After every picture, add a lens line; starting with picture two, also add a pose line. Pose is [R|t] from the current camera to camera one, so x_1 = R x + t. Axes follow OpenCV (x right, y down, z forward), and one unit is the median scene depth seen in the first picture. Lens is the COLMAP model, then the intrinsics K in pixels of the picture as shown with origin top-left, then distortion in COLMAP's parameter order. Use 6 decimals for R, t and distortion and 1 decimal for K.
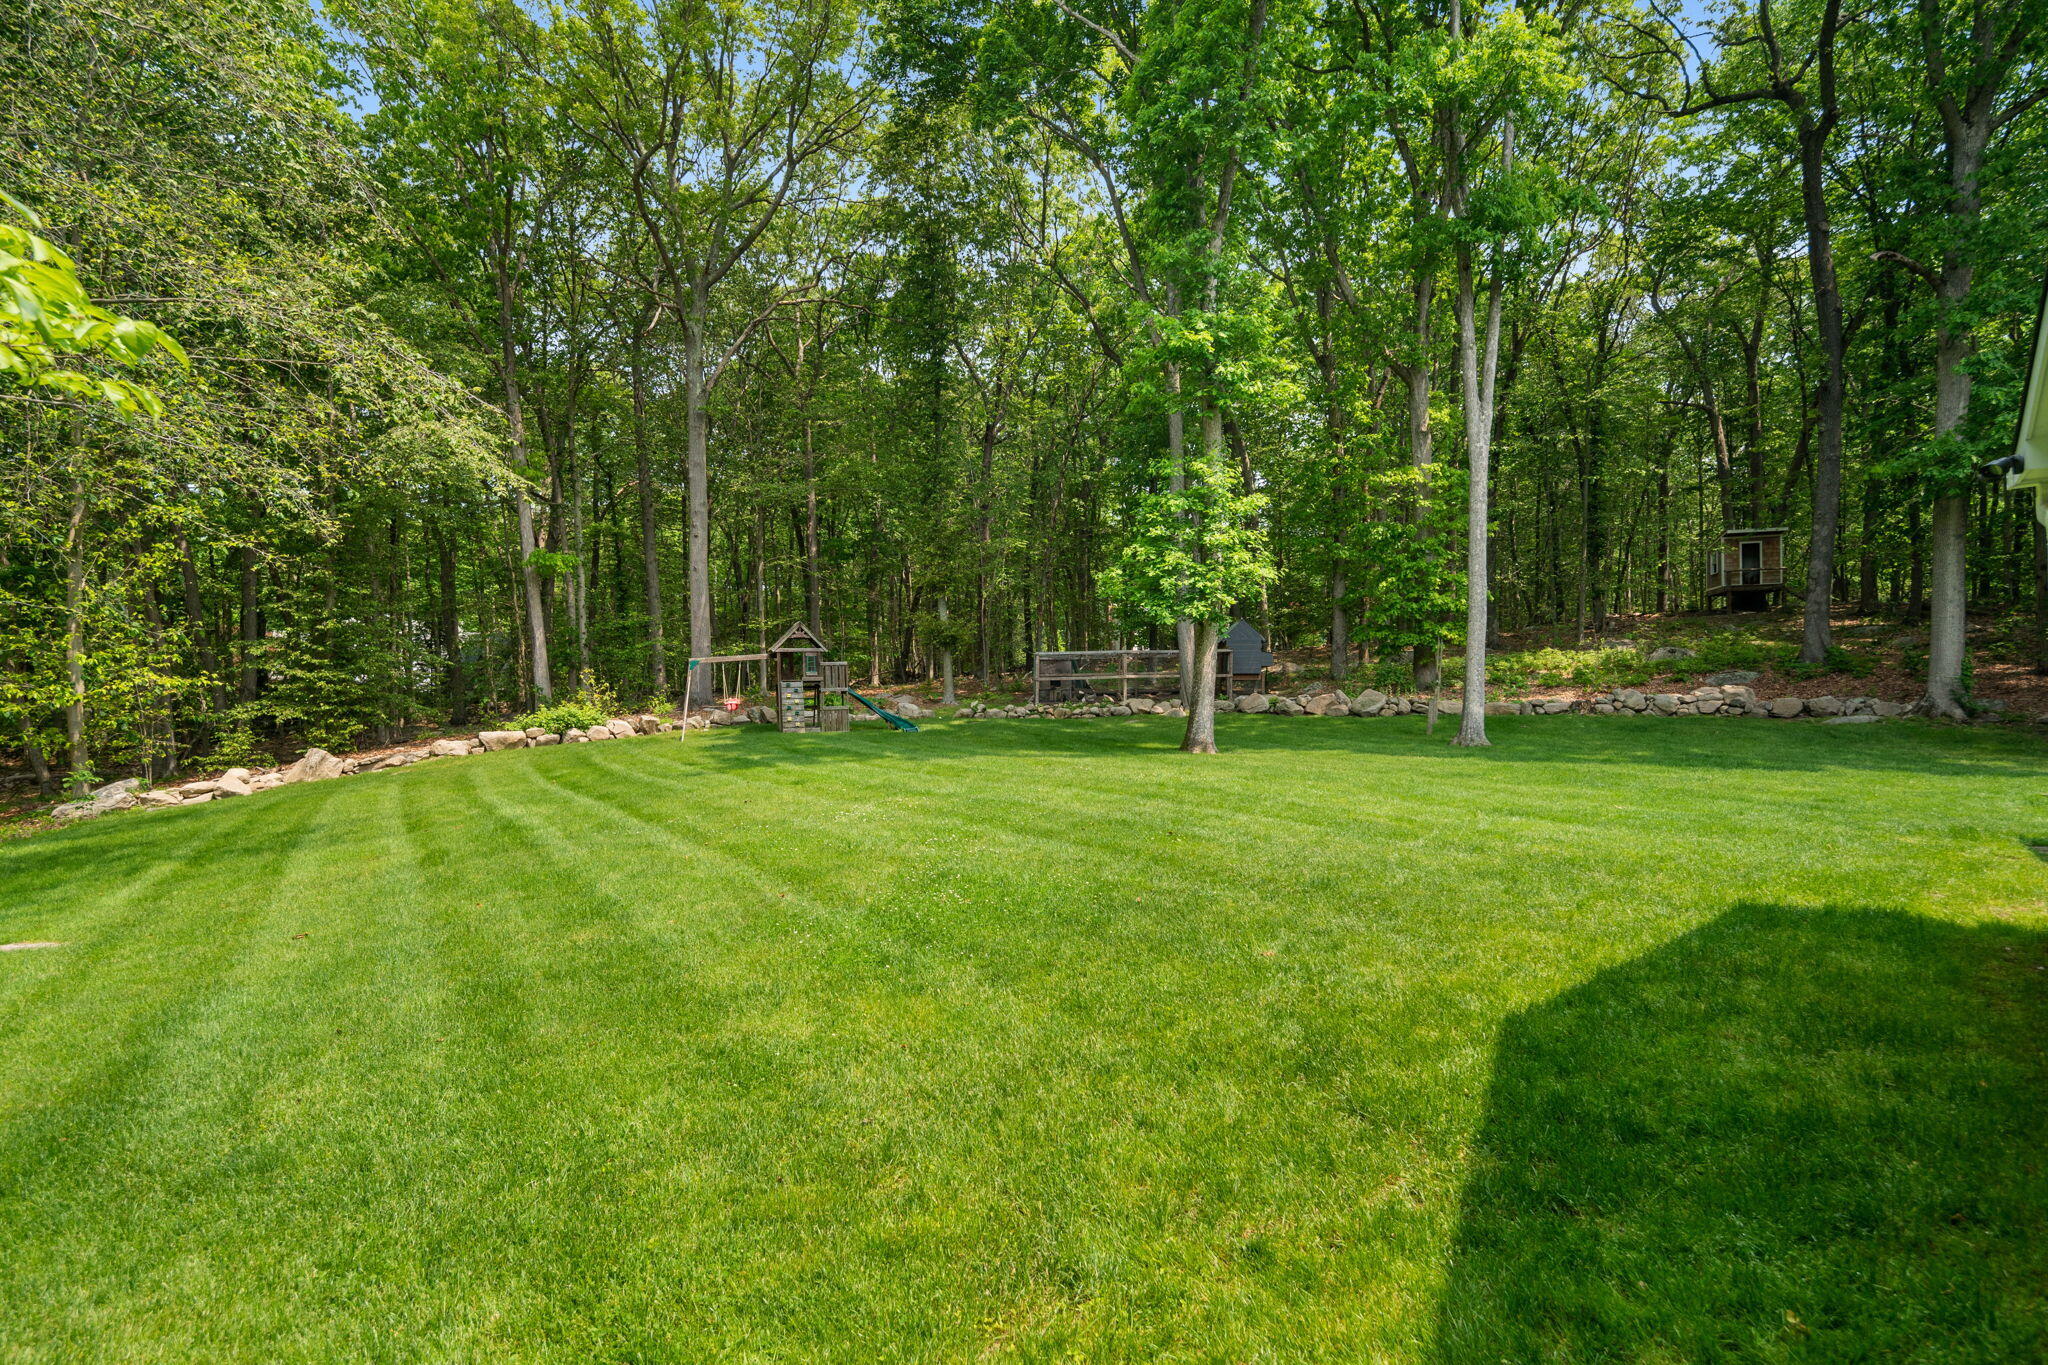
lens RADIAL K [[1036.6, 0, 1024.4], [0, 1036.6, 669.0], [0, 0, 1]] dist [0.016486, -0.000964]
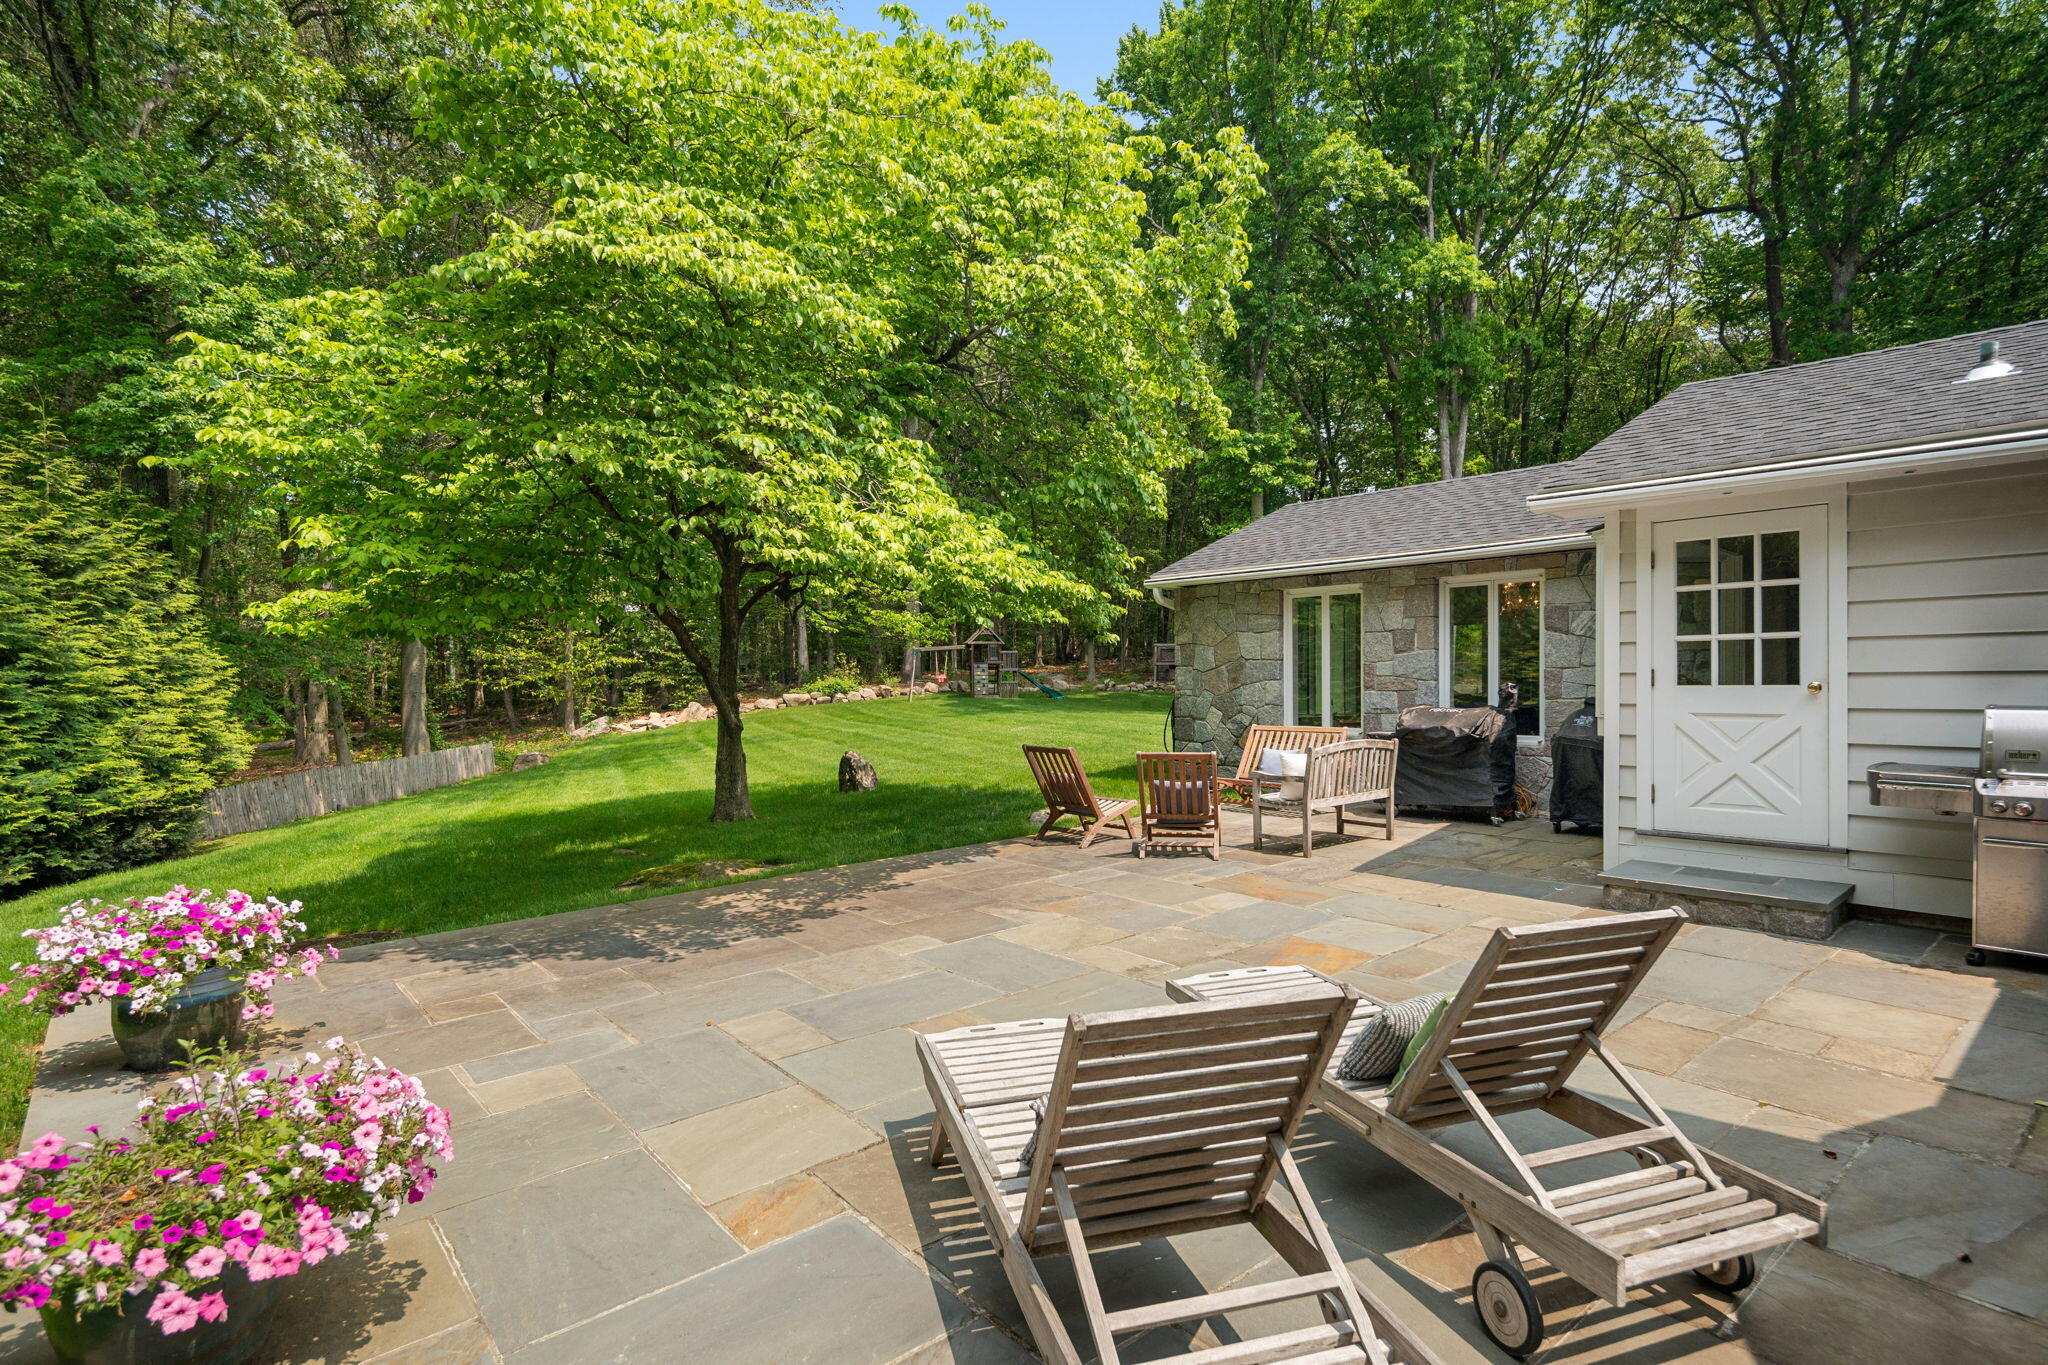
lens RADIAL K [[956.8, 0, 1031.7], [0, 956.8, 692.9], [0, 0, 1]] dist [-0.000296, 0.000438]
pose [[0.988118, 0.017562, -0.152692, 0.056435], [-0.010828, 0.998936, 0.044823, -0.008489], [0.153317, -0.042637, 0.987257, -0.335135]]
